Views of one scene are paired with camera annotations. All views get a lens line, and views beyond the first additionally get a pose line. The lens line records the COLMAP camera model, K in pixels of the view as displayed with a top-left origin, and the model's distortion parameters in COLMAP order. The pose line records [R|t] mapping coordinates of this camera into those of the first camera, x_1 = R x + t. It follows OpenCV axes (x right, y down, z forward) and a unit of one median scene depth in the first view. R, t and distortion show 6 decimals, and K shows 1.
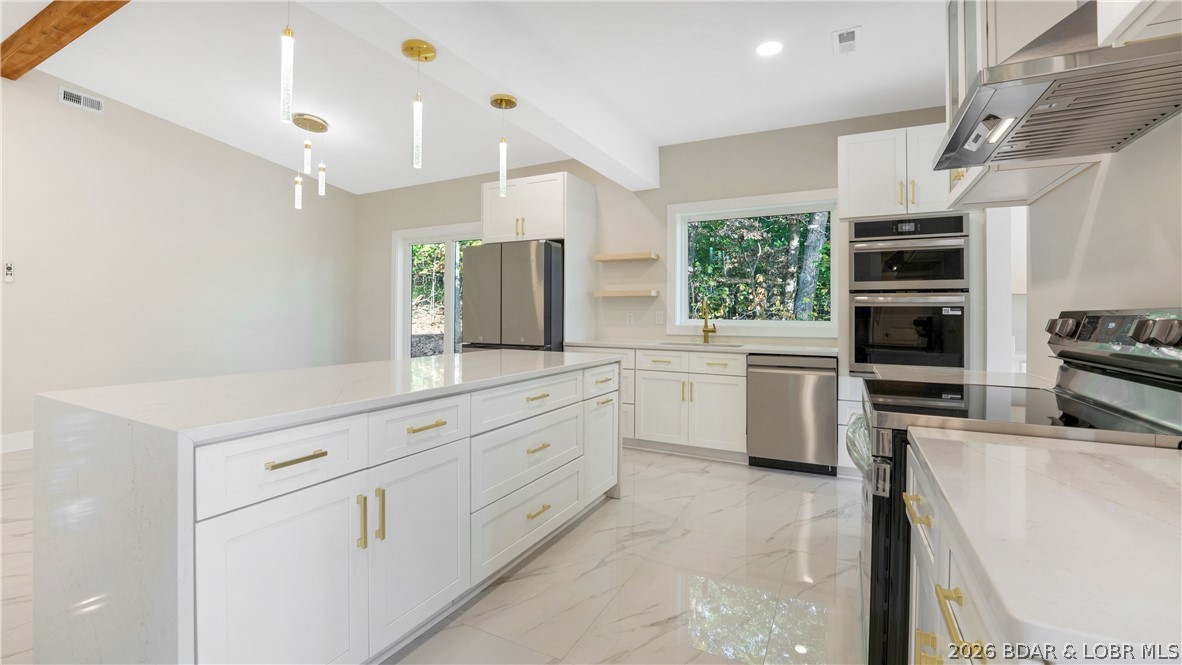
lens RADIAL K [[496.0, 0, 586.5], [0, 496.0, 318.2], [0, 0, 1]] dist [-0.020317, 0.000890]
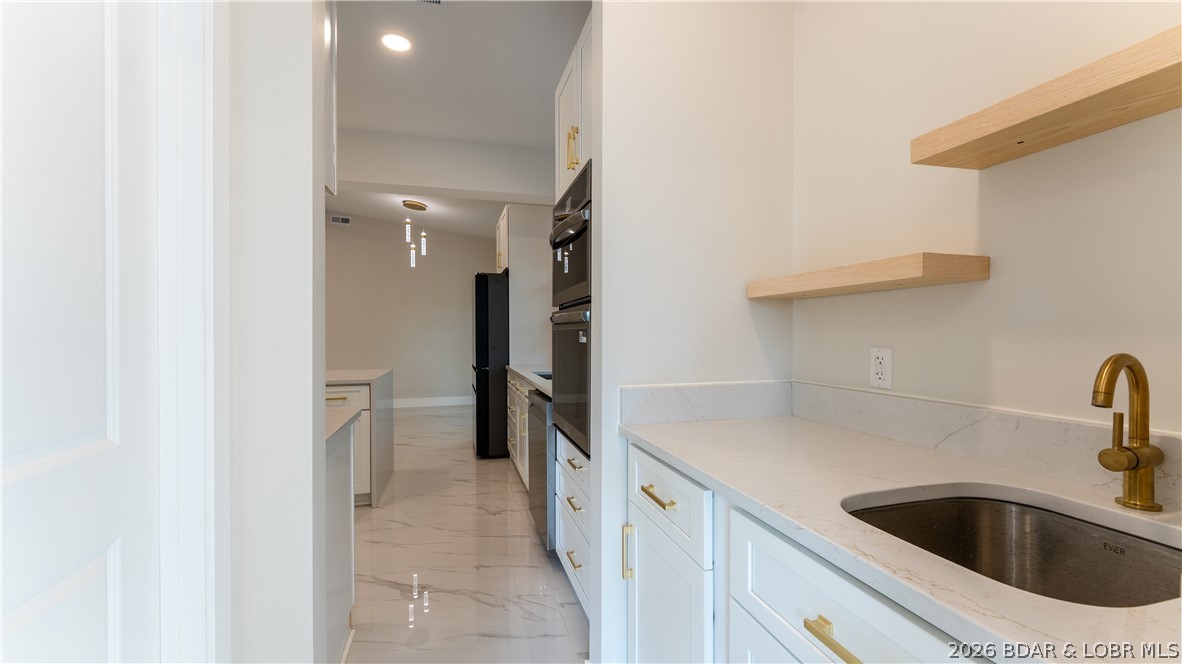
lens RADIAL K [[472.0, 0, 583.9], [0, 472.0, 337.2], [0, 0, 1]] dist [-0.001258, -0.000025]
pose [[0.680925, -0.004025, -0.732342, 1.161825], [0.001656, 0.999991, -0.003956, -0.010513], [0.732351, 0.001480, 0.680926, 0.625709]]
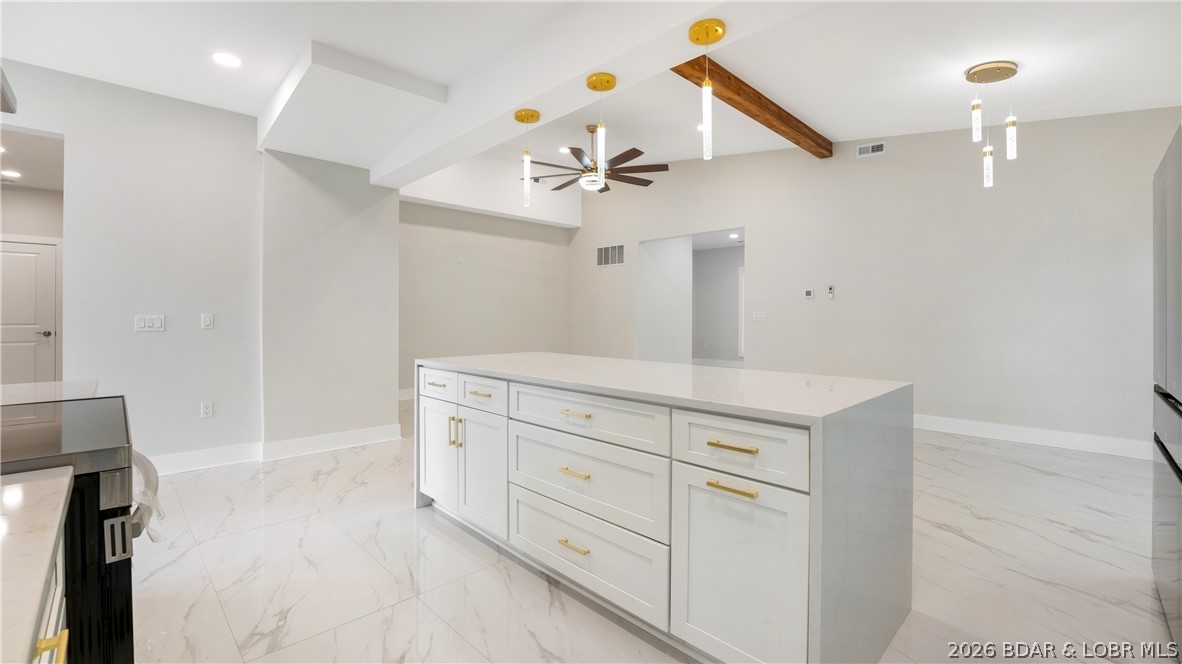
lens RADIAL K [[496.0, 0, 589.8], [0, 496.0, 317.0], [0, 0, 1]] dist [-0.020317, 0.000890]
pose [[-0.307934, -0.008054, -0.951373, 0.528115], [-0.009161, 0.999943, -0.005501, -0.004026], [0.951363, 0.007021, -0.307991, 0.946071]]
